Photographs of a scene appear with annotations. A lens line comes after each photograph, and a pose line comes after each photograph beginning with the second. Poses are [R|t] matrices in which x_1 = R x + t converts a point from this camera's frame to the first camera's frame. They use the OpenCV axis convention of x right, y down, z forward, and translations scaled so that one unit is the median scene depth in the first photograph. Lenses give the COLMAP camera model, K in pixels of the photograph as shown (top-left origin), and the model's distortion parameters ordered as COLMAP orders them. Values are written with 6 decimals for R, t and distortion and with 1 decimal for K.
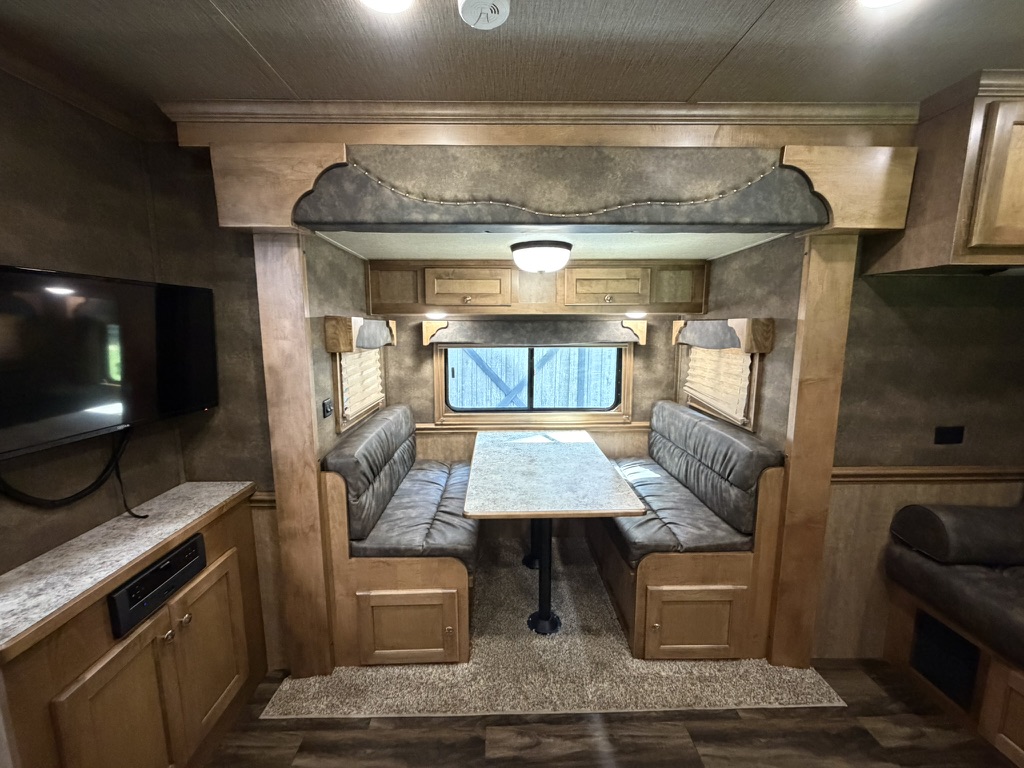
lens RADIAL K [[409.4, 0, 507.8], [0, 409.4, 384.2], [0, 0, 1]] dist [0.002060, -0.000466]
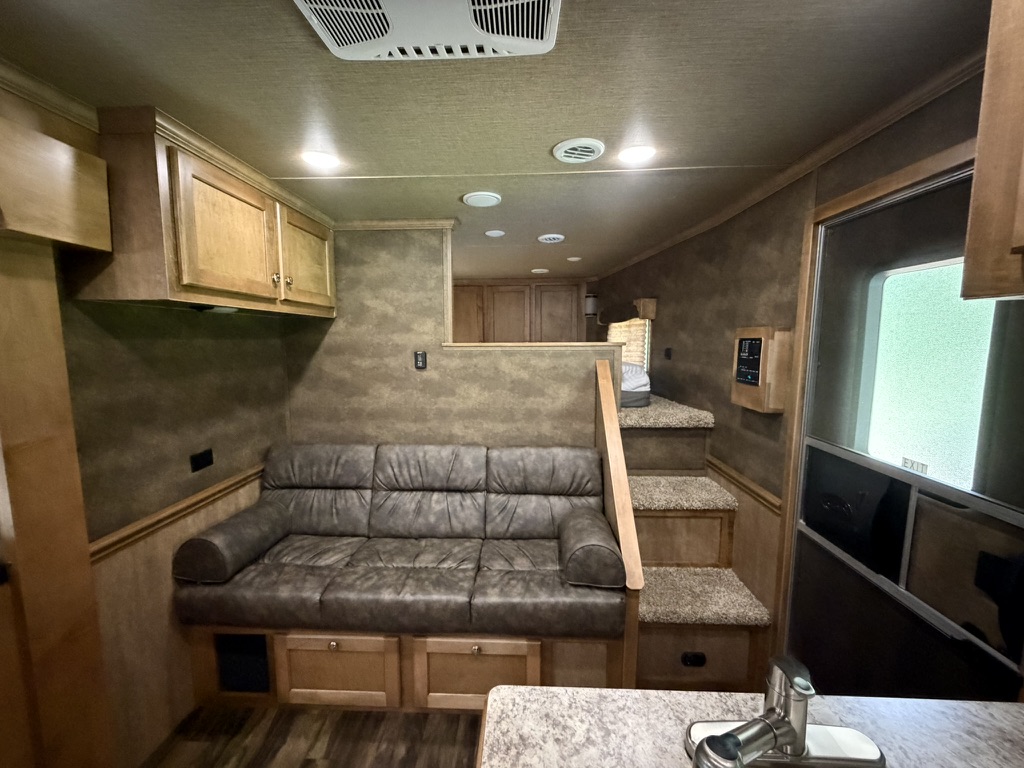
lens RADIAL K [[409.4, 0, 508.9], [0, 409.4, 383.0], [0, 0, 1]] dist [0.002060, -0.000466]
pose [[0.064732, -0.103284, 0.992543, 0.109054], [0.148221, 0.984592, 0.092790, -0.051437], [-0.986833, 0.141109, 0.079043, 0.117043]]
